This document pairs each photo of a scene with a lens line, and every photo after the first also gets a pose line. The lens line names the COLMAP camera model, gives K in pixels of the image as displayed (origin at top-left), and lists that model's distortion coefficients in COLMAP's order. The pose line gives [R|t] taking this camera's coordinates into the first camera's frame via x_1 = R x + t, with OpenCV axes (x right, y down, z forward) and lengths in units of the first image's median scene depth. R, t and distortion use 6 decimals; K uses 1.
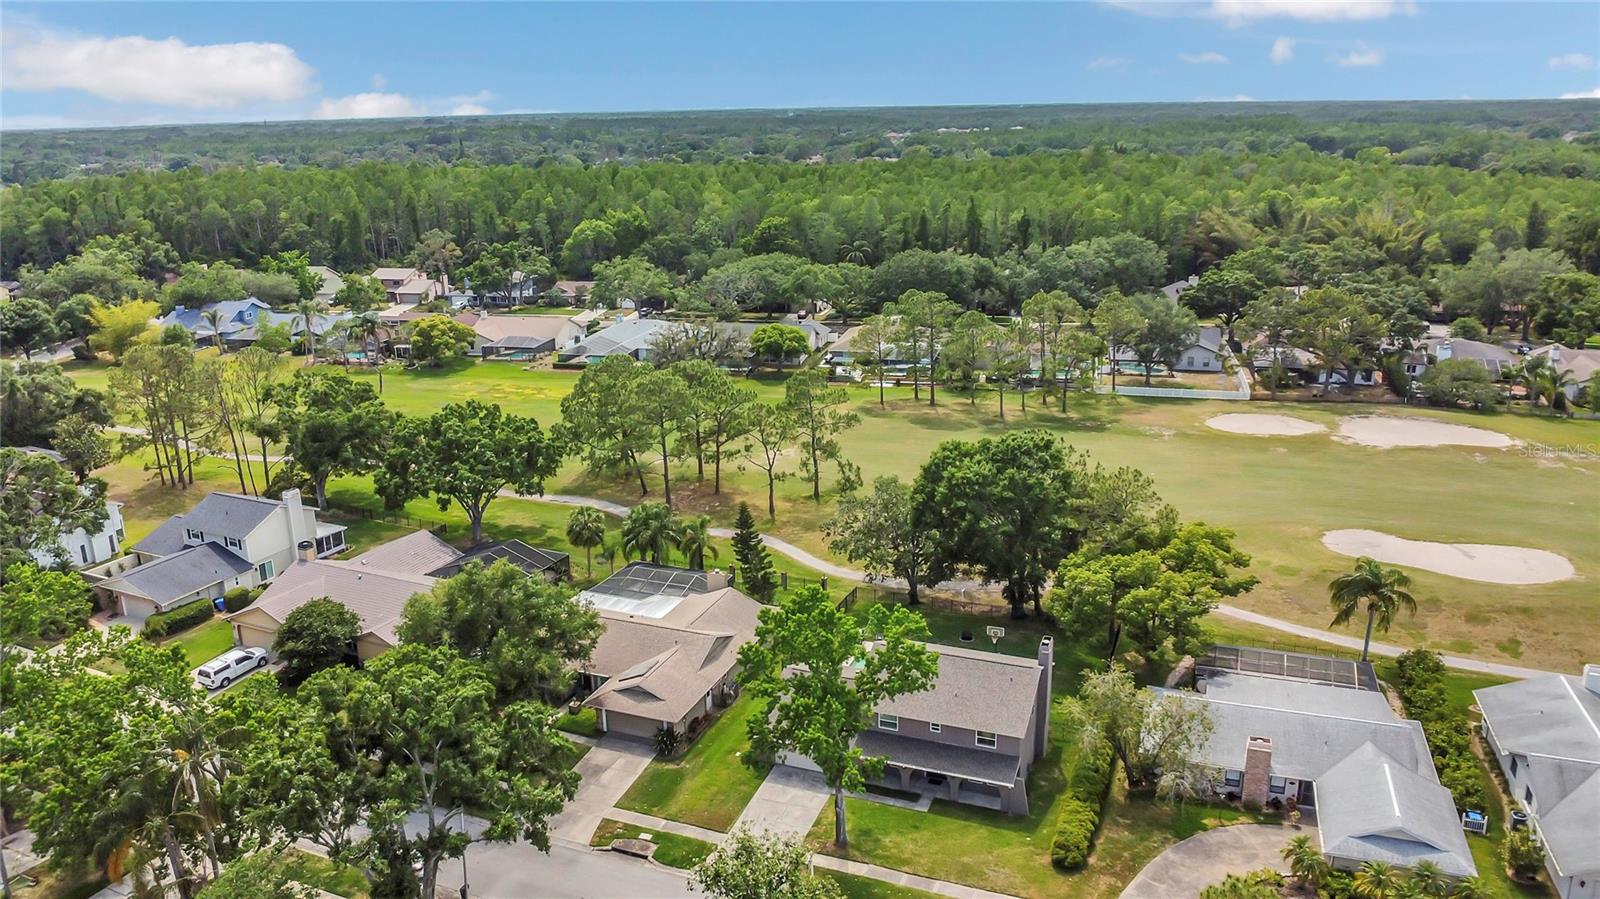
lens RADIAL K [[1152.9, 0, 801.3], [0, 1152.9, 507.5], [0, 0, 1]] dist [-0.014721, -0.004328]
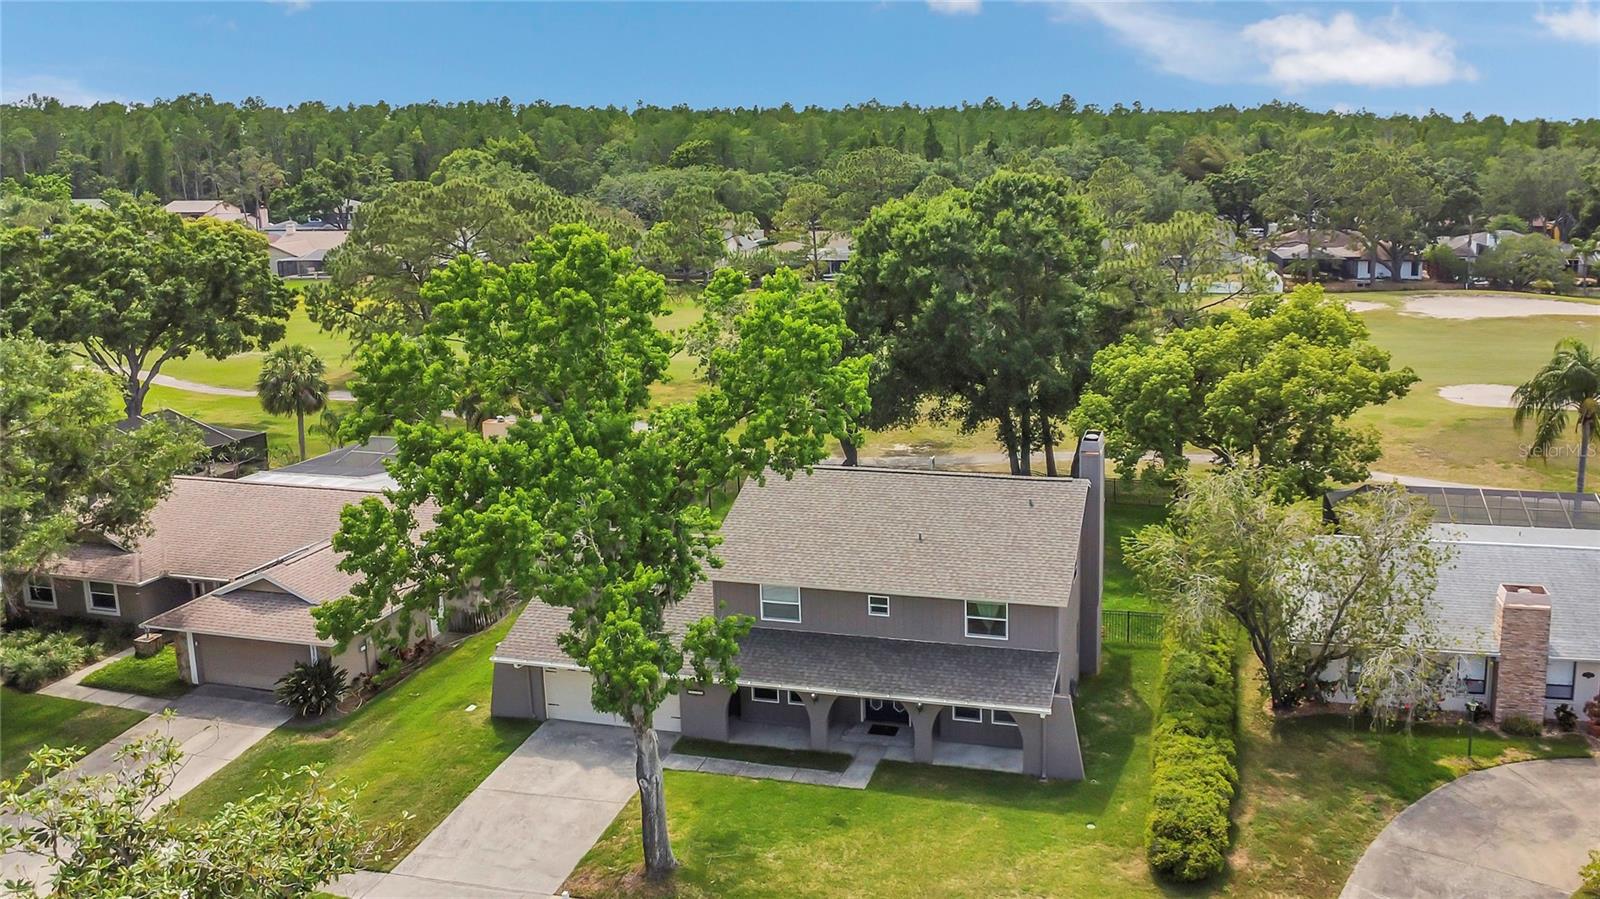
lens RADIAL K [[1219.8, 0, 965.7], [0, 1219.8, 381.7], [0, 0, 1]] dist [-0.017740, -0.011260]
pose [[0.985860, -0.018023, 0.166602, 0.069827], [0.041699, 0.989311, -0.139732, 0.170847], [-0.162303, 0.144704, 0.976073, 0.493145]]
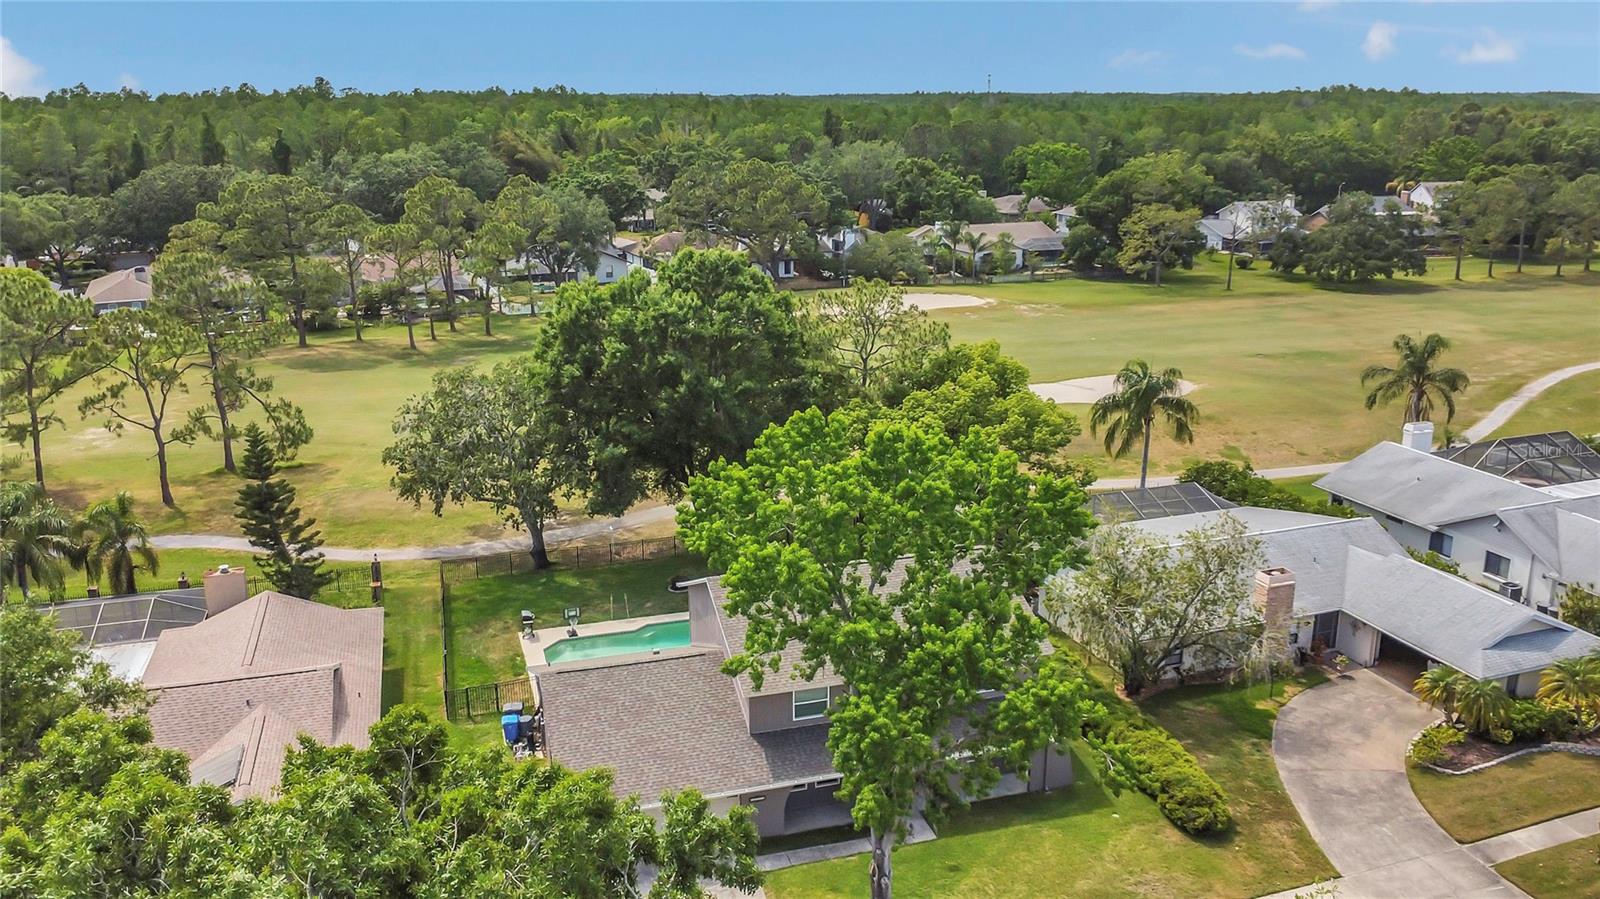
lens RADIAL K [[1276.2, 0, 800.0], [0, 1276.2, 449.5], [0, 0, 1]] dist [-0.007651, -0.052542]
pose [[0.780483, -0.152906, 0.606190, -0.268430], [0.198880, 0.979984, -0.008871, 0.077727], [-0.592700, 0.127483, 0.795270, 0.531758]]
